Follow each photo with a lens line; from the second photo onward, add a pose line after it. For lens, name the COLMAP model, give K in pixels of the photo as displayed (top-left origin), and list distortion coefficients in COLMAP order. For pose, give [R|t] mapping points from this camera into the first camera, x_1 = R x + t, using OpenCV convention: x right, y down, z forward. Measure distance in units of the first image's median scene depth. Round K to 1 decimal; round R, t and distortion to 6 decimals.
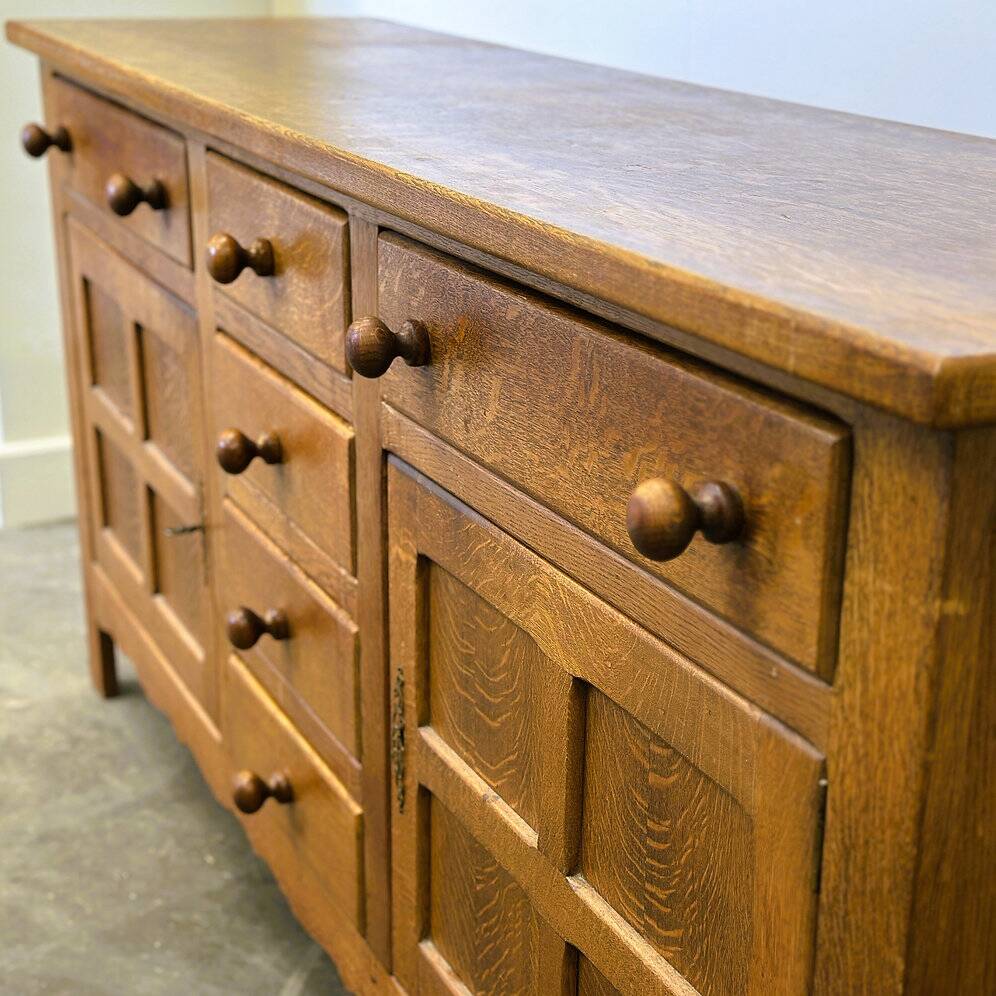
lens RADIAL K [[1978.2, 0, 497.9], [0, 1978.2, 685.8], [0, 0, 1]] dist [0.176682, -0.116027]
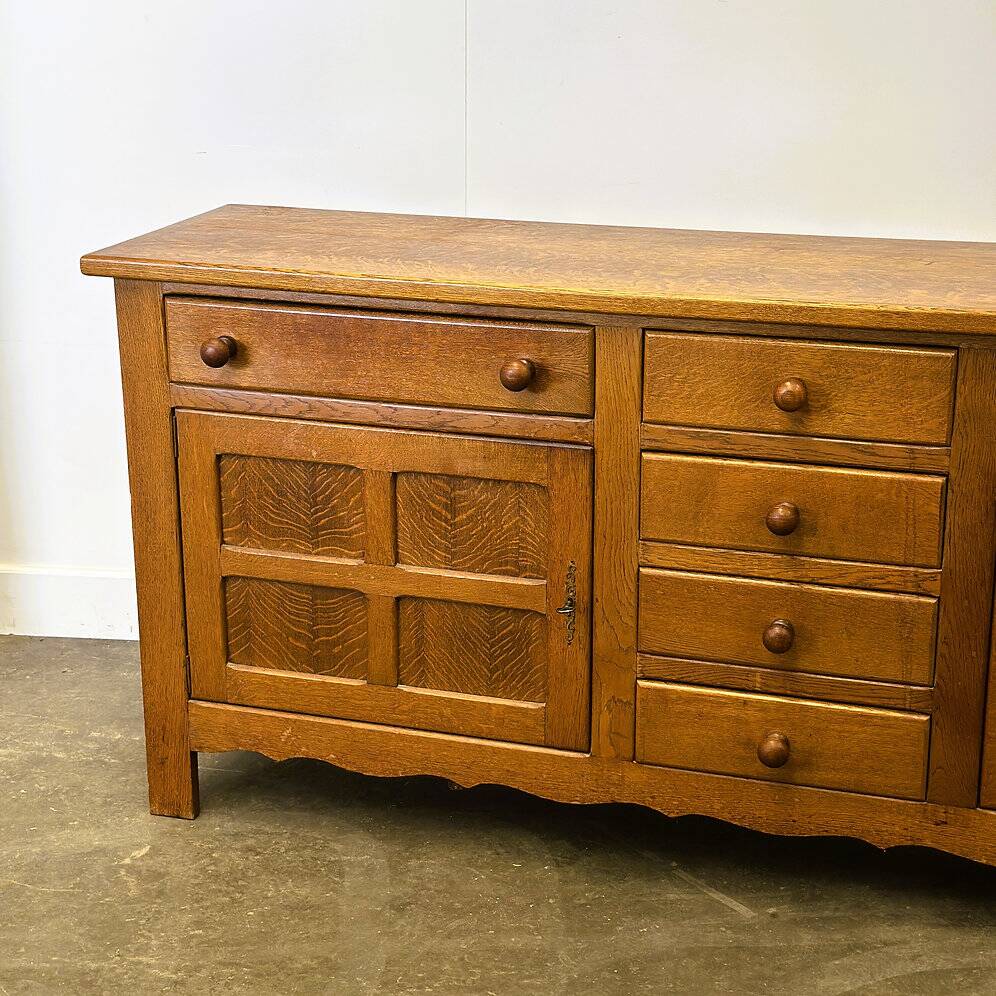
lens RADIAL K [[1861.8, 0, 498.0], [0, 1861.8, 498.0], [0, 0, 1]] dist [0.173444, -0.187004]
pose [[0.640950, -0.246991, 0.726759, -1.807108], [0.296538, 0.952984, 0.062348, -0.401435], [-0.707989, 0.175550, 0.684057, 0.277499]]
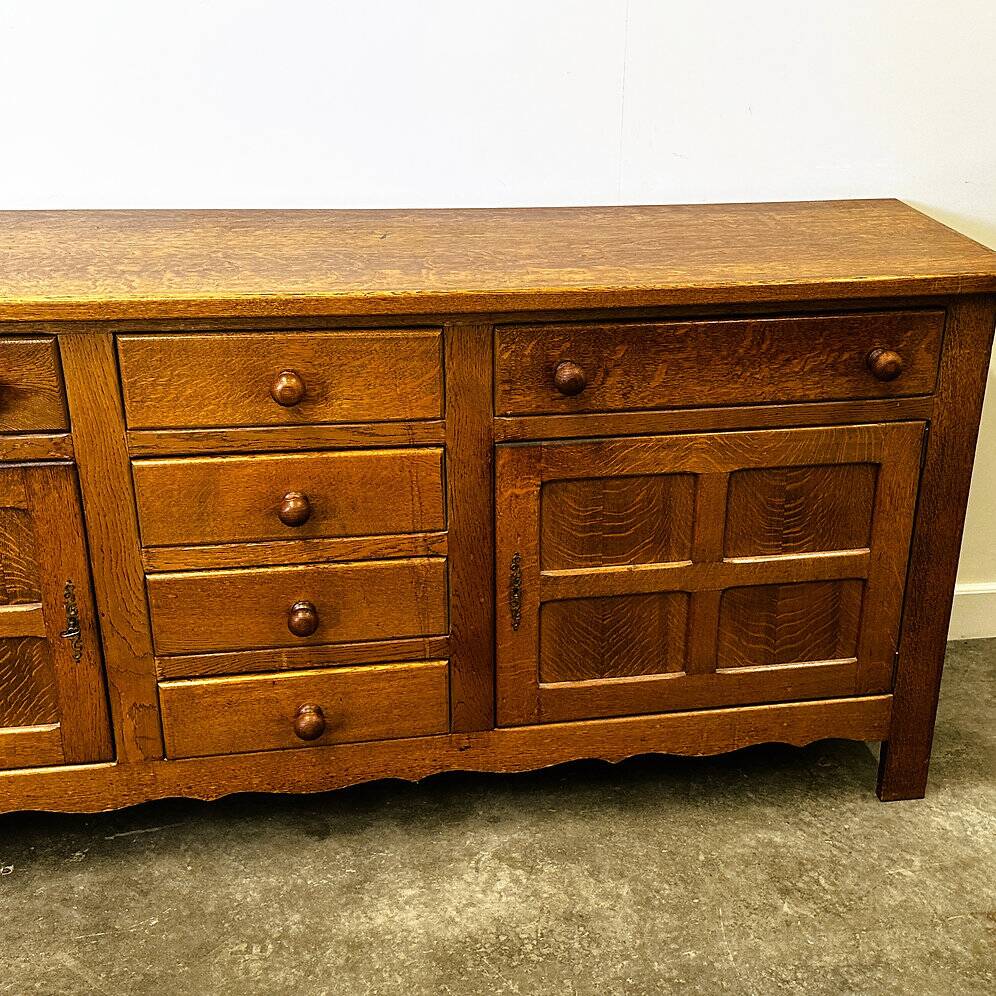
lens RADIAL K [[1338.3, 0, 589.2], [0, 1338.3, 496.7], [0, 0, 1]] dist [0.207298, -0.482901]
pose [[0.213586, -0.403619, 0.889647, -1.385408], [0.344075, 0.883390, 0.318175, -0.528183], [-0.914327, 0.238147, 0.327554, 0.661772]]
